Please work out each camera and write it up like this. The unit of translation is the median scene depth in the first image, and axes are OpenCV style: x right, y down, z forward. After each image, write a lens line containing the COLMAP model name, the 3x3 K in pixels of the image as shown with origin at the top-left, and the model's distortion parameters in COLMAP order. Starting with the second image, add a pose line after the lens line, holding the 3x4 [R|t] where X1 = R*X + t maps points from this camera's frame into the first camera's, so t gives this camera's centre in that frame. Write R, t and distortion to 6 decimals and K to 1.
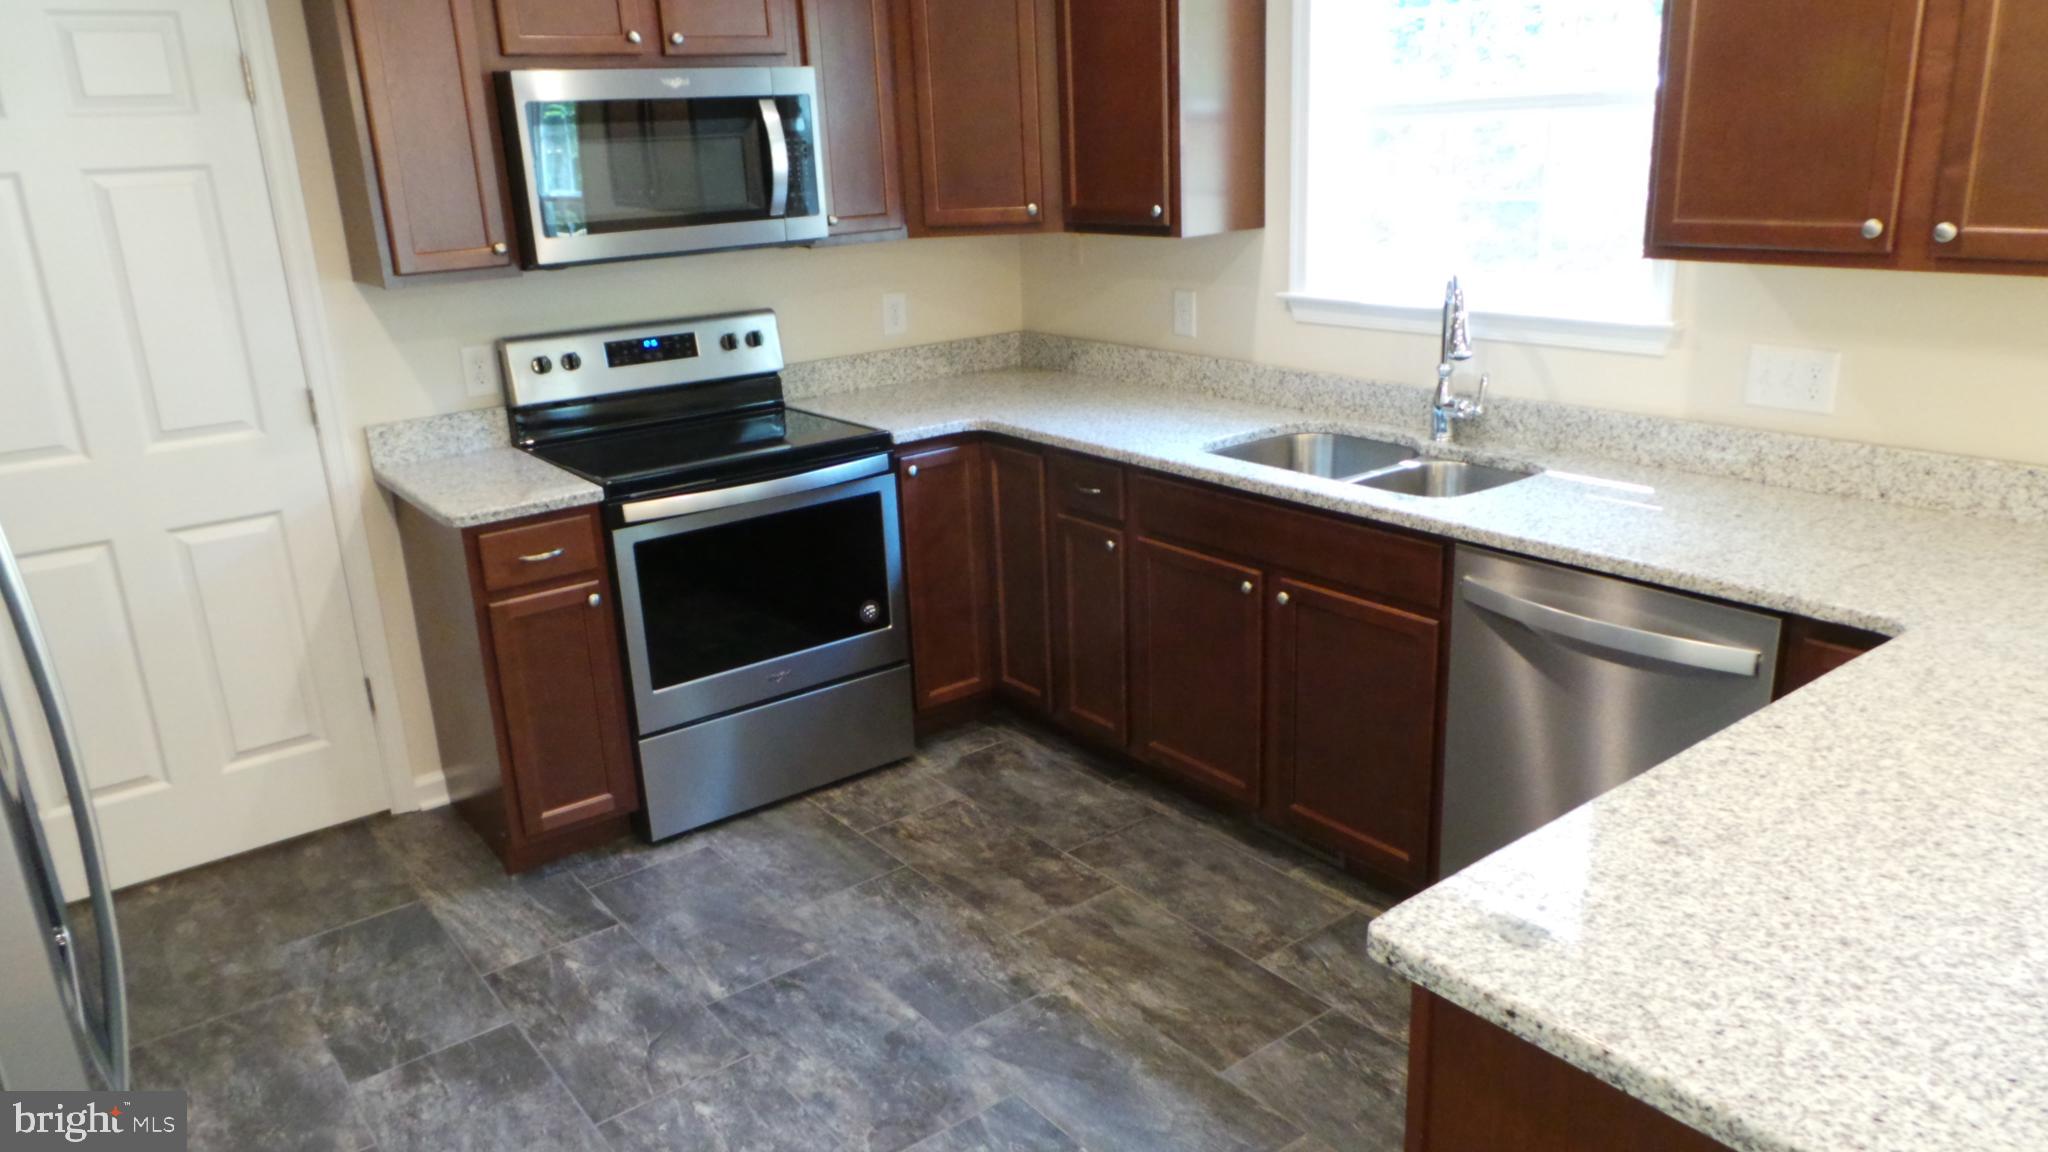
lens RADIAL K [[1412.9, 0, 1024.0], [0, 1412.9, 576.0], [0, 0, 1]] dist [-0.000063, -0.000771]
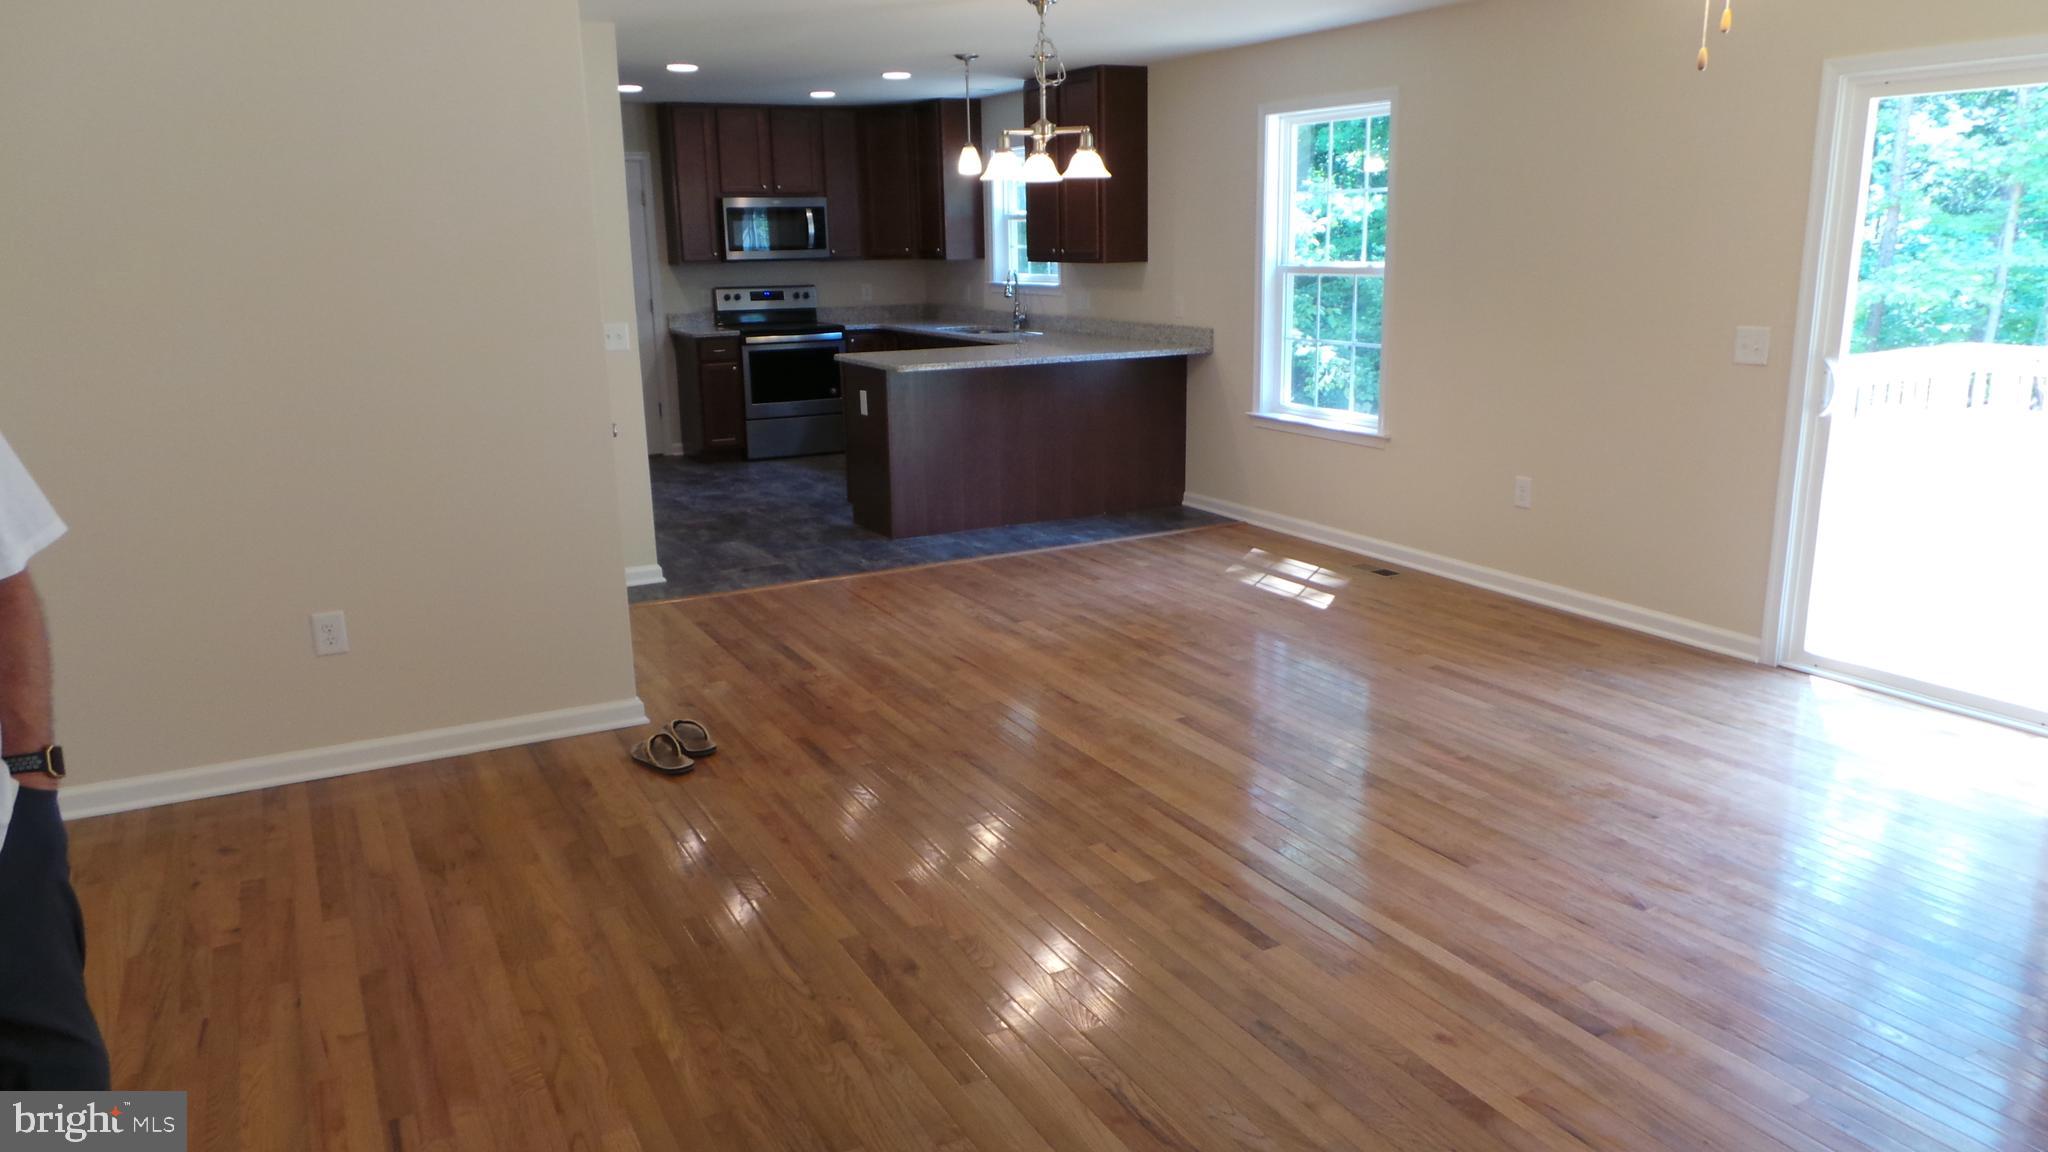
lens RADIAL K [[1415.5, 0, 1037.6], [0, 1415.5, 587.5], [0, 0, 1]] dist [-0.000200, -0.003807]
pose [[0.986489, 0.064998, -0.150379, 0.746783], [-0.073175, 0.996091, -0.049487, 0.530770], [0.146574, 0.059823, 0.987389, -1.701797]]
